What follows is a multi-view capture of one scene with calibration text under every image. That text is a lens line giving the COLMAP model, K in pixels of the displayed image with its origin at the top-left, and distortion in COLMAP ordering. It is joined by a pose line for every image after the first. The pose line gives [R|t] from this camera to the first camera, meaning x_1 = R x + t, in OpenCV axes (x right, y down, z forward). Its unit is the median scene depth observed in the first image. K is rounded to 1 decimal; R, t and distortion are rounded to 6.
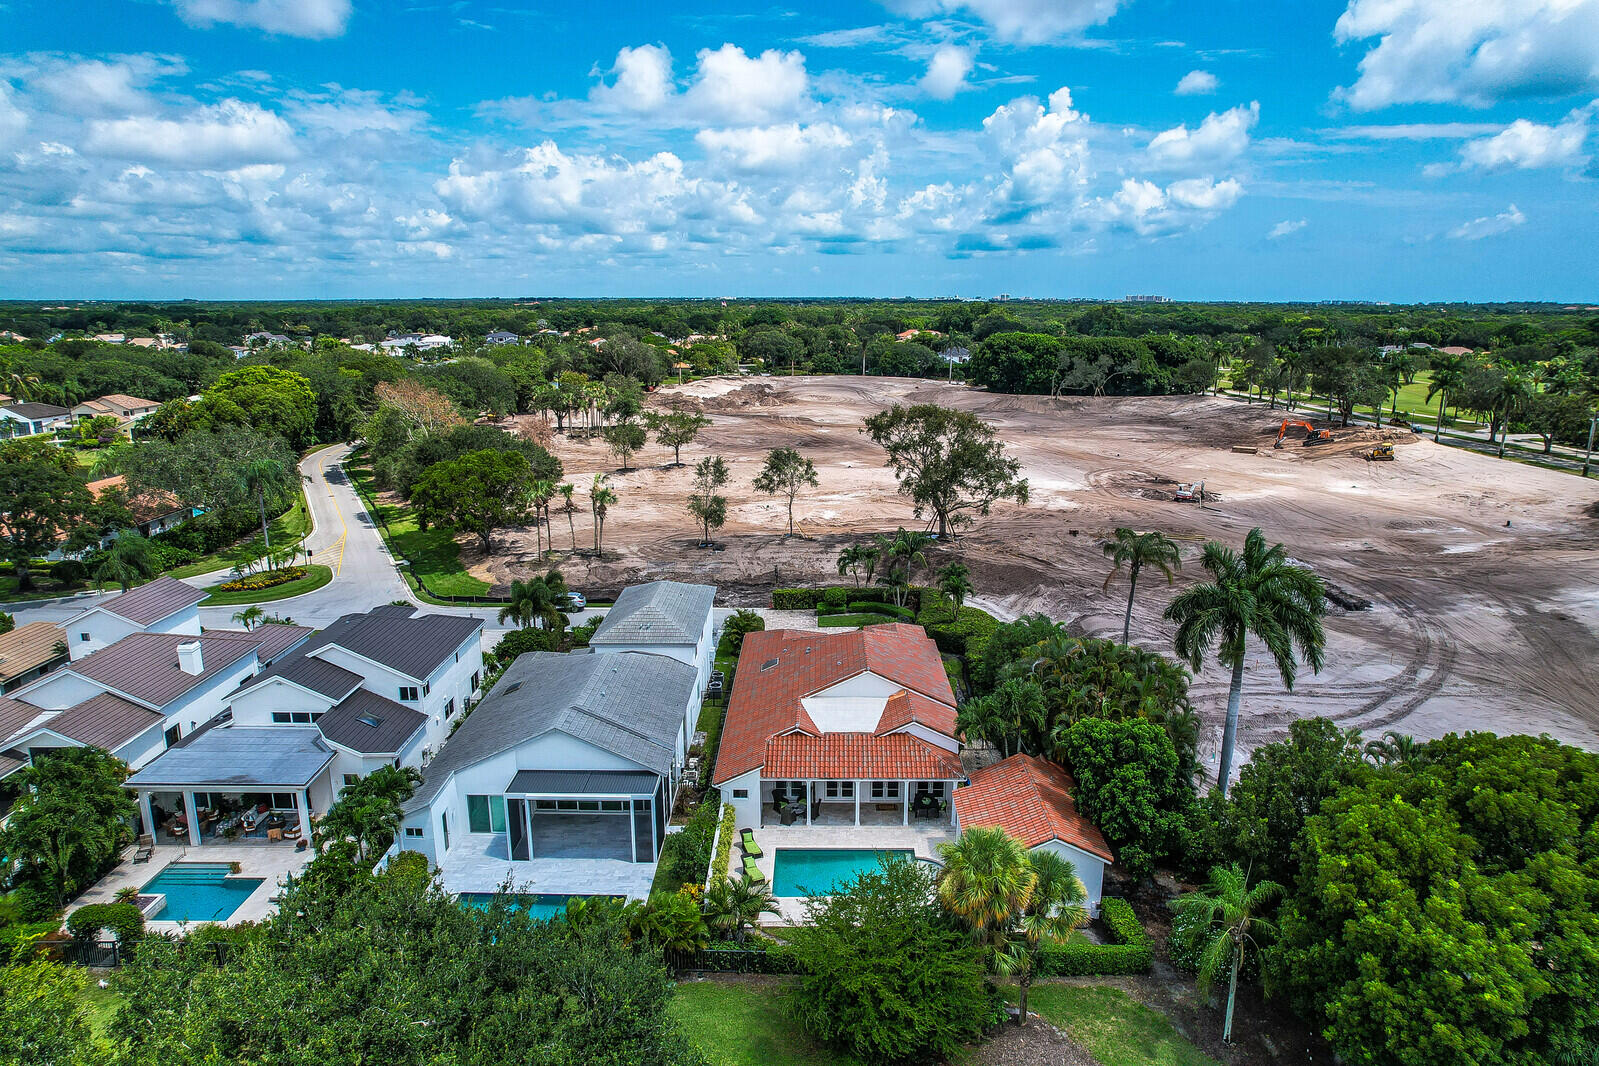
lens RADIAL K [[1024.1, 0, 811.8], [0, 1024.1, 534.2], [0, 0, 1]] dist [-0.072160, 0.061290]
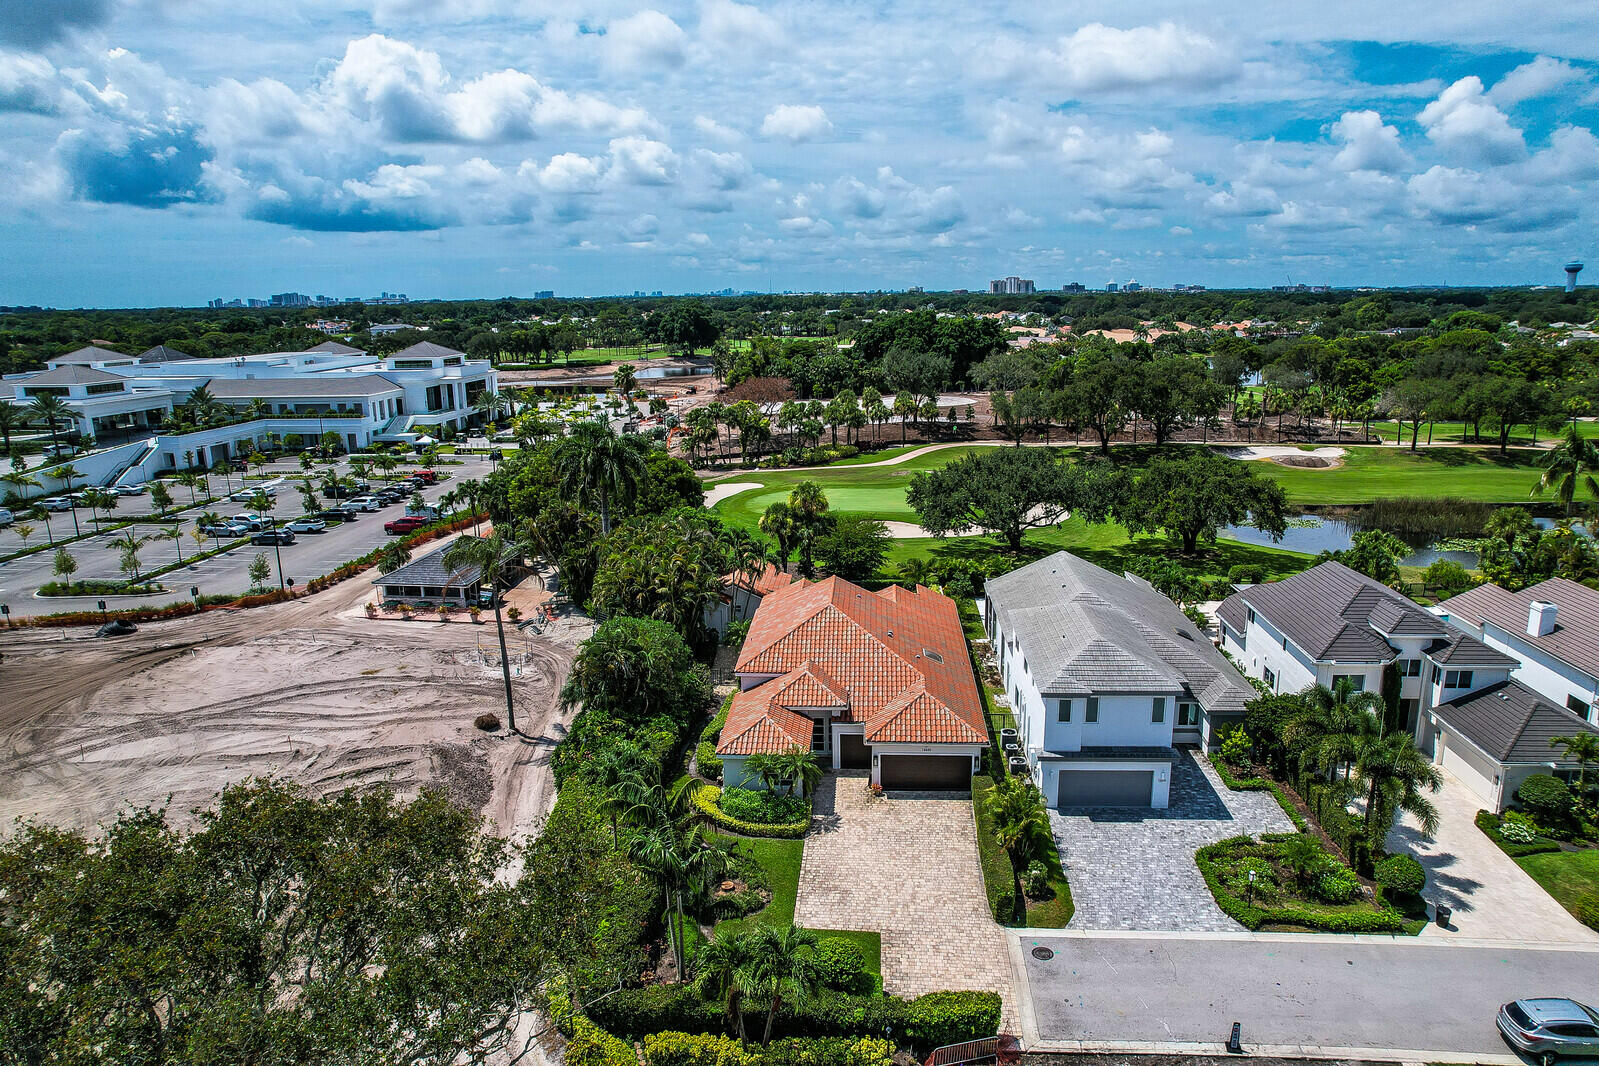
lens RADIAL K [[1024.1, 0, 817.7], [0, 1024.1, 556.3], [0, 0, 1]] dist [-0.072160, 0.061290]
pose [[-0.998311, -0.000616, 0.058090, 0.004852], [0.026654, 0.883629, 0.467428, -0.275031], [-0.051618, 0.468187, -0.882120, 1.309406]]
